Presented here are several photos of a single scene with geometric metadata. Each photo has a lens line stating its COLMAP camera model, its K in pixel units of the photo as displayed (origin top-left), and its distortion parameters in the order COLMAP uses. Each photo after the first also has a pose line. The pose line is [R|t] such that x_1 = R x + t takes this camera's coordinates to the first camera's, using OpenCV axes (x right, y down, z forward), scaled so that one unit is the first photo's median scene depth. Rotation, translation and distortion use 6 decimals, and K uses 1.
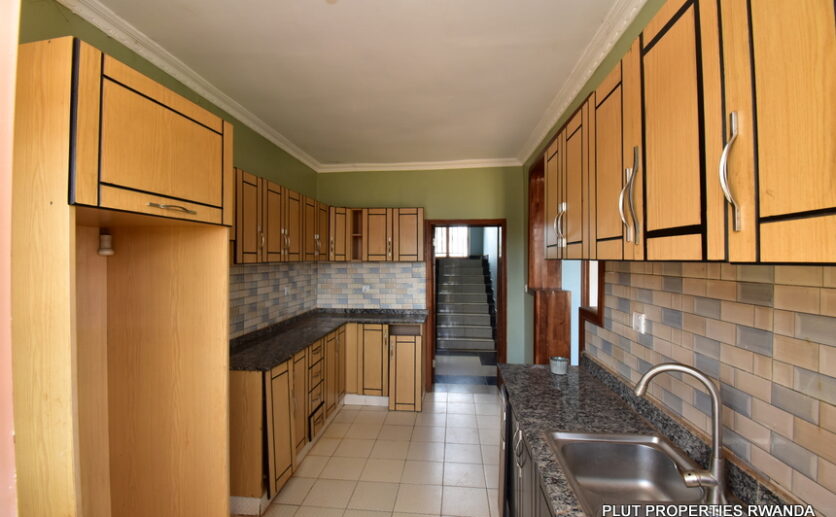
lens RADIAL K [[364.3, 0, 417.4], [0, 364.3, 256.9], [0, 0, 1]] dist [0.017383, -0.023651]
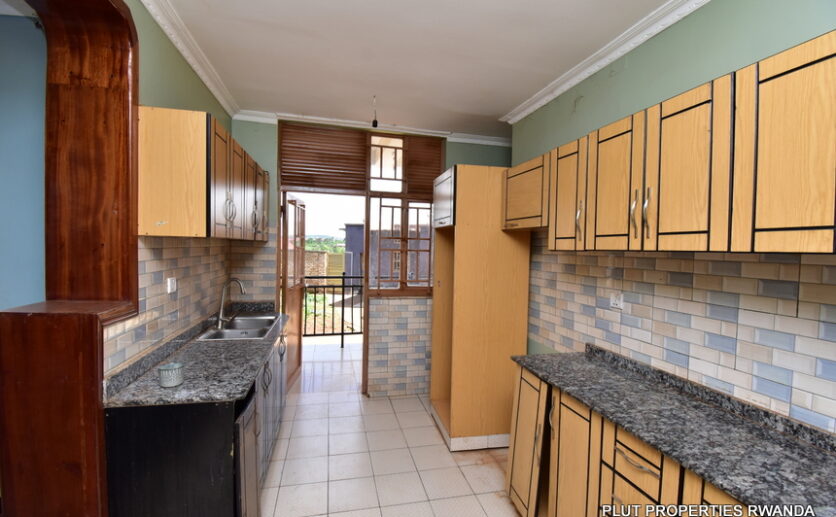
lens RADIAL K [[364.3, 0, 417.4], [0, 364.3, 256.9], [0, 0, 1]] dist [0.017383, -0.023651]
pose [[-0.943759, -0.007694, -0.330545, 0.141364], [-0.015697, 0.999645, 0.021549, 0.019463], [0.330262, 0.025526, -0.943544, 1.726419]]
